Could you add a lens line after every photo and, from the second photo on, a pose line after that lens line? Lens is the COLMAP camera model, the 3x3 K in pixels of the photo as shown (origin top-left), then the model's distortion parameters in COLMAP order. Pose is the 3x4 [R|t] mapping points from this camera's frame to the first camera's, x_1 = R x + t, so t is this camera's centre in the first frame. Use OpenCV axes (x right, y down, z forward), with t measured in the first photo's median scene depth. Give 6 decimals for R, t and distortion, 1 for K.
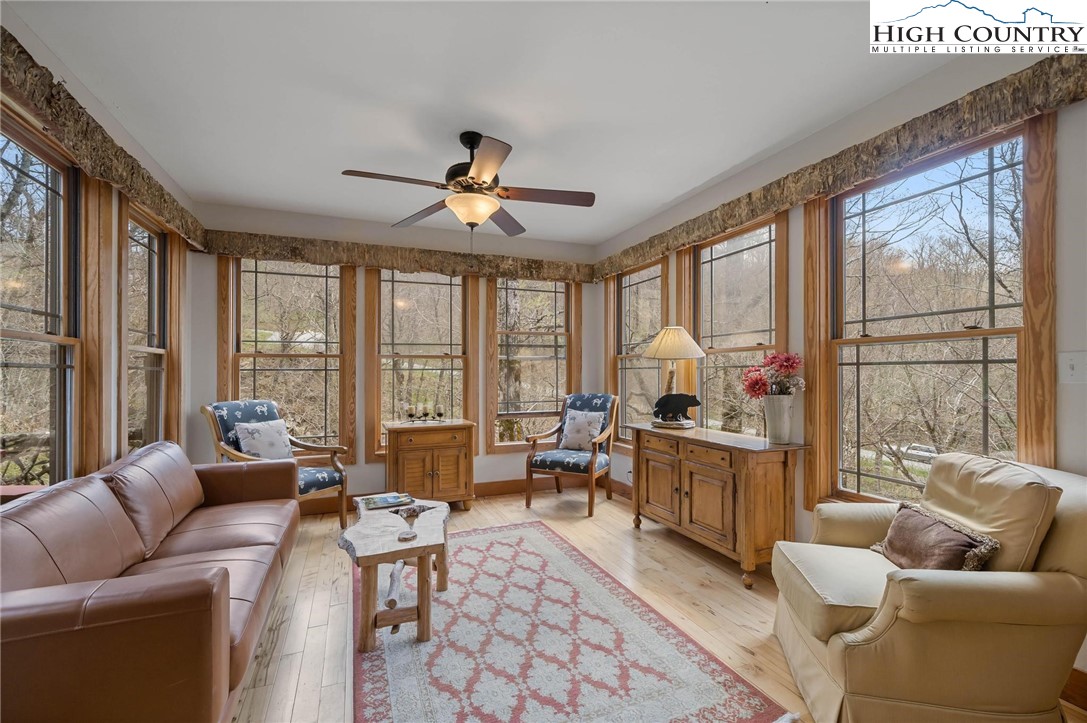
lens RADIAL K [[439.7, 0, 541.0], [0, 439.7, 368.9], [0, 0, 1]] dist [-0.000756, -0.000057]
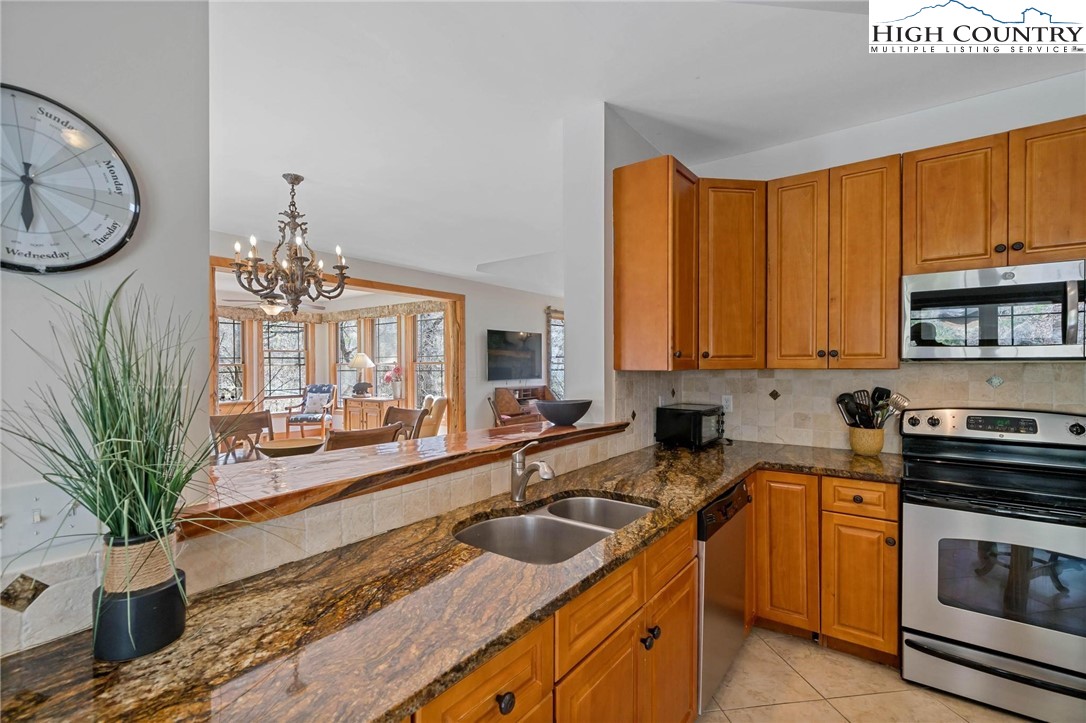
lens RADIAL K [[492.2, 0, 537.6], [0, 492.2, 368.0], [0, 0, 1]] dist [-0.000106, -0.000004]
pose [[0.852058, -0.008342, 0.523381, -0.212013], [0.001745, 0.999913, 0.013097, -0.041386], [-0.523445, -0.010246, 0.851998, -1.360097]]
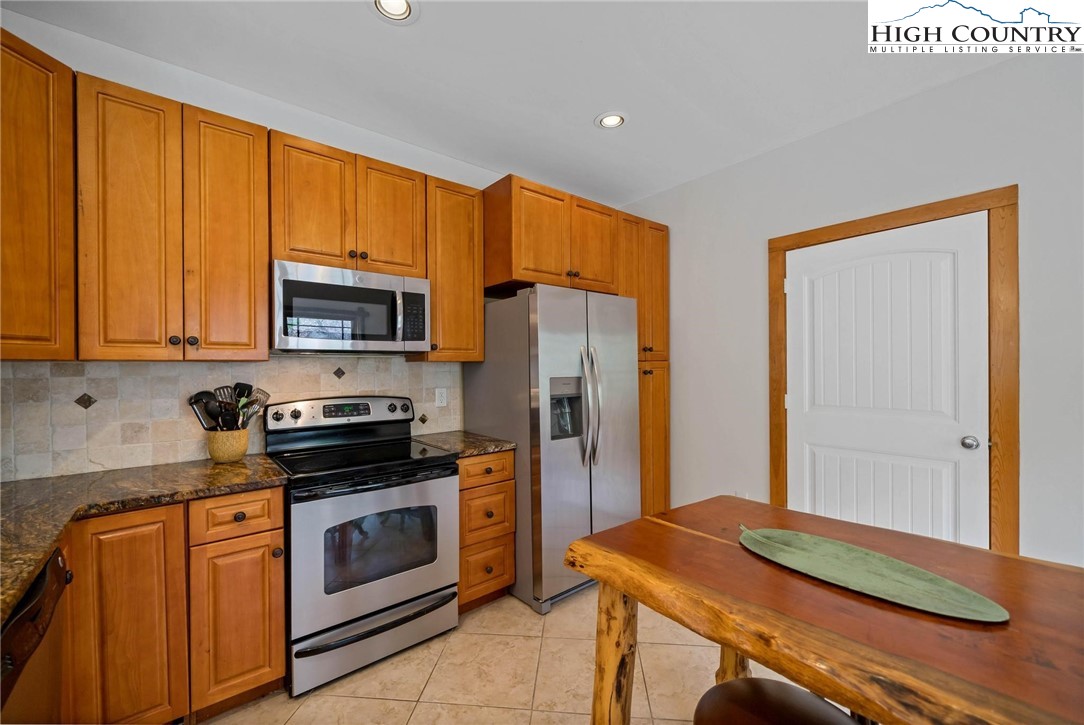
lens RADIAL K [[438.5, 0, 539.5], [0, 438.5, 369.9], [0, 0, 1]] dist [-0.000756, -0.000057]
pose [[-0.308429, -0.002338, 0.951244, -0.088472], [0.003487, 0.999987, 0.003588, -0.022411], [-0.951241, 0.004424, -0.308417, -1.220047]]
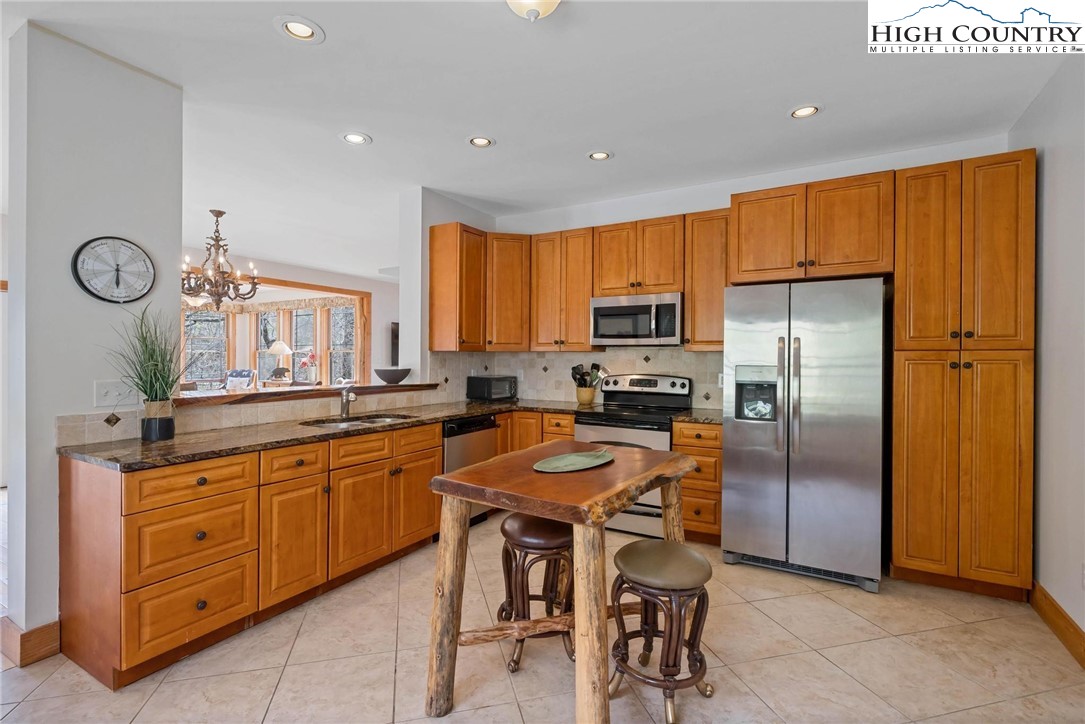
lens RADIAL K [[506.3, 0, 541.6], [0, 506.3, 359.7], [0, 0, 1]] dist [-0.001339, -0.000215]
pose [[0.786330, 0.001234, 0.617806, -0.260865], [-0.008565, 0.999924, 0.008903, -0.023142], [-0.617748, -0.012292, 0.786280, -1.838104]]
